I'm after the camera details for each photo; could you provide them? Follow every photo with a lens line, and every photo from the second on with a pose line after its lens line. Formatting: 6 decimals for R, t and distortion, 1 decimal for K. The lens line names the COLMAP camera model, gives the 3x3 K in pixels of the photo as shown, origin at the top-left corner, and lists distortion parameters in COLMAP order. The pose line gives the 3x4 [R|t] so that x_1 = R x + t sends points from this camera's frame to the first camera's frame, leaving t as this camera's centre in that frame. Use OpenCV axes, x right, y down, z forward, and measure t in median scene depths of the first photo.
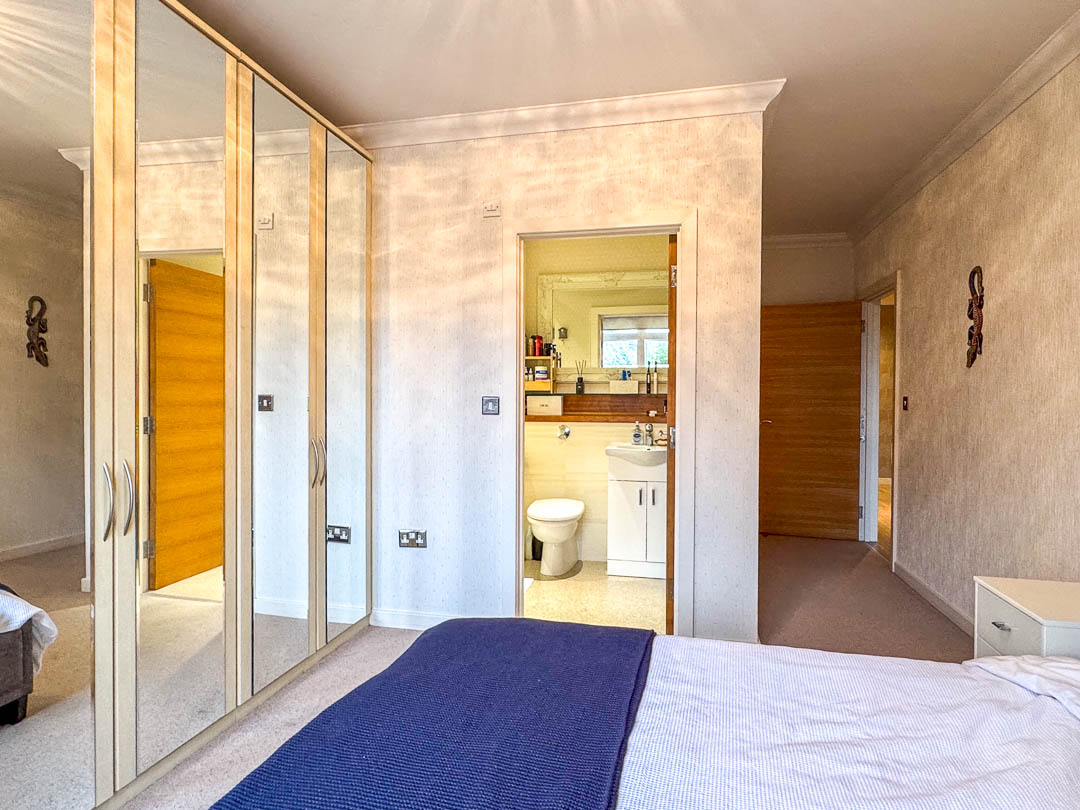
lens RADIAL K [[566.4, 0, 547.7], [0, 566.4, 404.9], [0, 0, 1]] dist [0.000072, 0.000272]
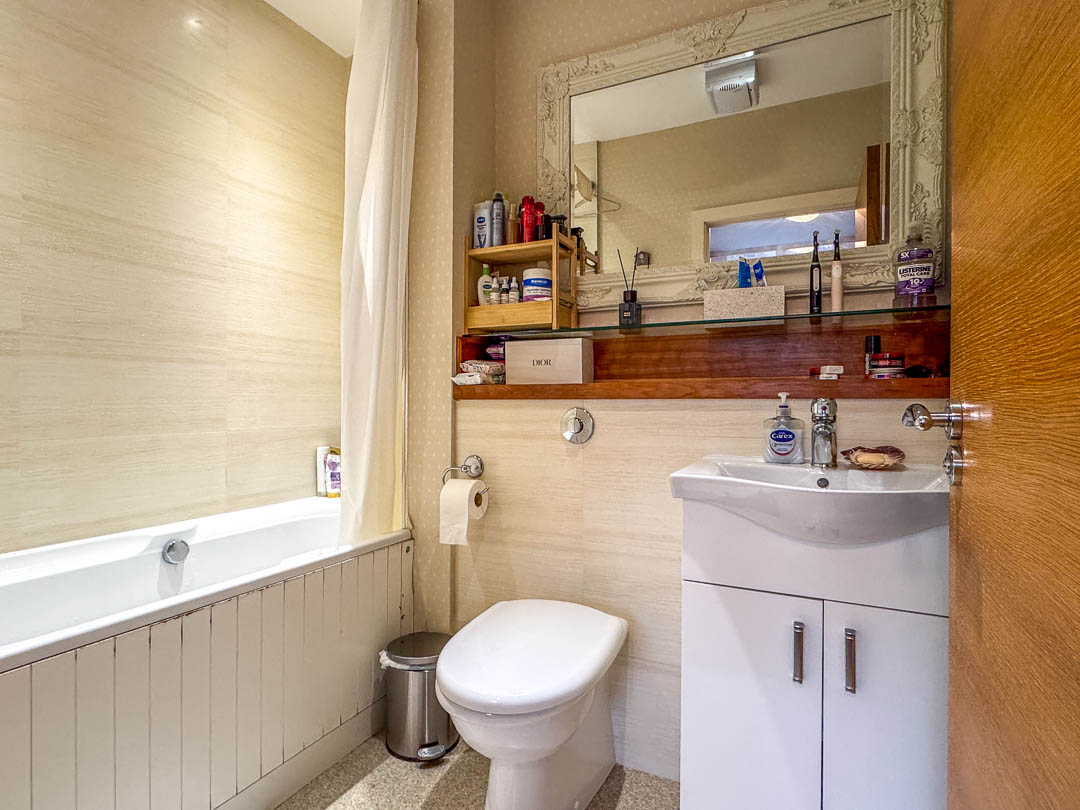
lens RADIAL K [[555.8, 0, 540.0], [0, 555.8, 405.0], [0, 0, 1]] dist [-0.000081, 0.000063]
pose [[0.969743, -0.000870, -0.244127, 0.093451], [-0.000299, 0.999989, -0.004749, 0.035468], [0.244128, 0.004678, 0.969732, 0.610807]]
